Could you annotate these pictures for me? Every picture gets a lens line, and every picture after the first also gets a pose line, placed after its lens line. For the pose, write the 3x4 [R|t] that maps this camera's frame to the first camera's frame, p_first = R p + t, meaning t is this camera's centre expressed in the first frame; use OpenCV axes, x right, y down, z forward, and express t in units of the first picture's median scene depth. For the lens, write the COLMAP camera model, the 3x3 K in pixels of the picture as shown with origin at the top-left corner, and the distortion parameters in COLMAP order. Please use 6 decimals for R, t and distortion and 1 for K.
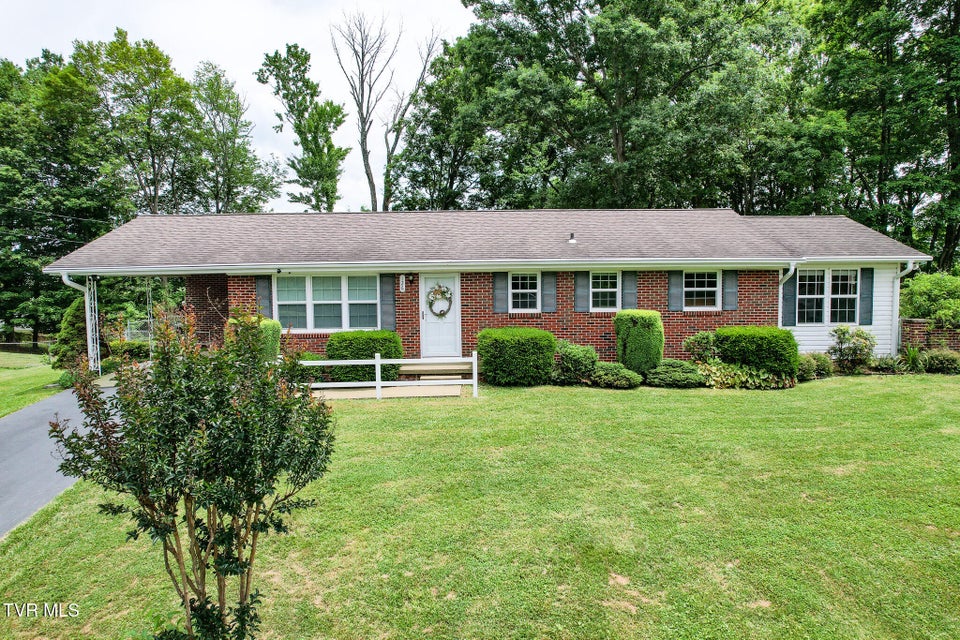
lens RADIAL K [[615.9, 0, 480.0], [0, 615.9, 320.0], [0, 0, 1]] dist [-0.083965, 0.087735]
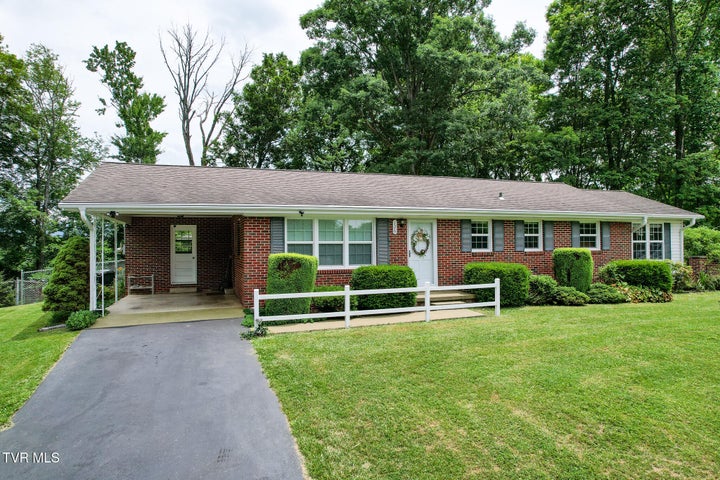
lens RADIAL K [[461.9, 0, 360.0], [0, 461.9, 240.0], [0, 0, 1]] dist [-0.083965, 0.087735]
pose [[0.952049, 0.008151, 0.305837, -0.433970], [0.017806, 0.996474, -0.081987, 0.035456], [-0.305427, 0.083501, 0.948547, 0.163809]]
